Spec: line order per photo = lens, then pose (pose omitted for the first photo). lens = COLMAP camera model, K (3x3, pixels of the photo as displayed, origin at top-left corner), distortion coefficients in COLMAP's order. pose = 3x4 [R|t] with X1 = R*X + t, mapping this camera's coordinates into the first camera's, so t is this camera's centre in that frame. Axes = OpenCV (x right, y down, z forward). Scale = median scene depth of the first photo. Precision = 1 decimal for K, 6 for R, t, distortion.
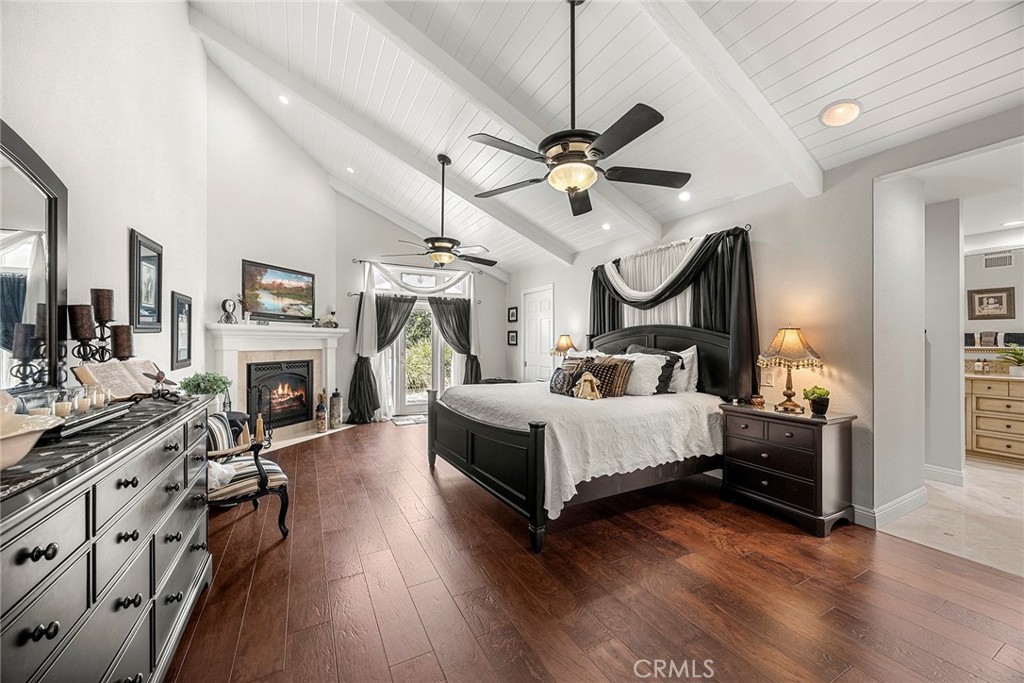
lens RADIAL K [[396.9, 0, 516.7], [0, 396.9, 344.1], [0, 0, 1]] dist [-0.000876, 0.000056]
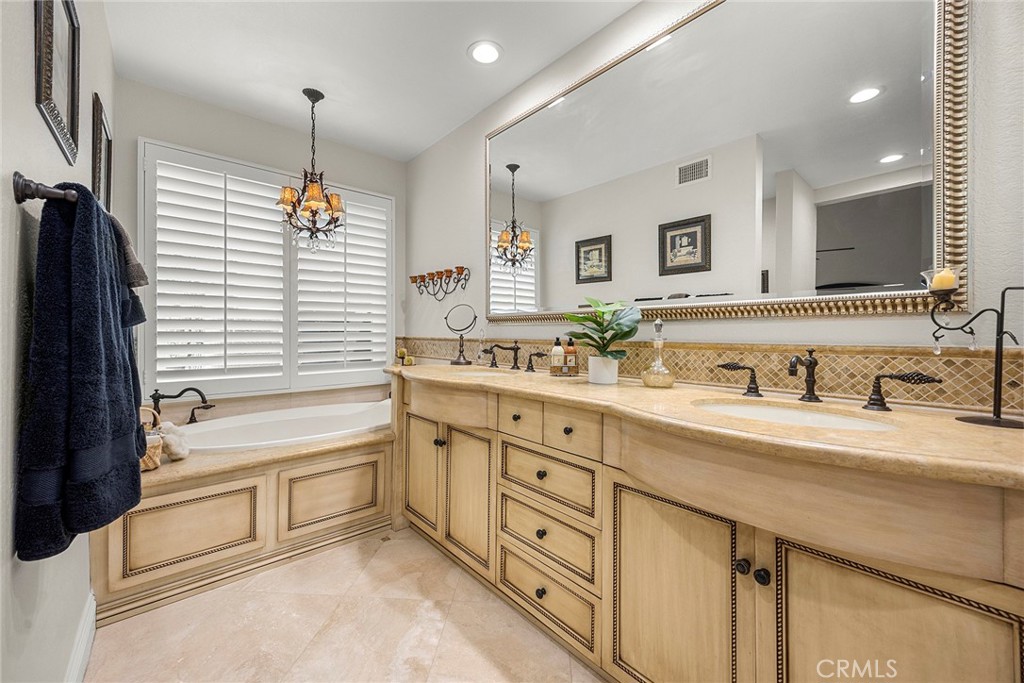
lens RADIAL K [[396.9, 0, 514.3], [0, 396.9, 334.4], [0, 0, 1]] dist [-0.000876, 0.000056]
pose [[0.976146, 0.002753, 0.217096, 0.845862], [-0.003501, 0.999989, 0.003063, 0.026670], [-0.217085, -0.003750, 0.976145, 0.497845]]
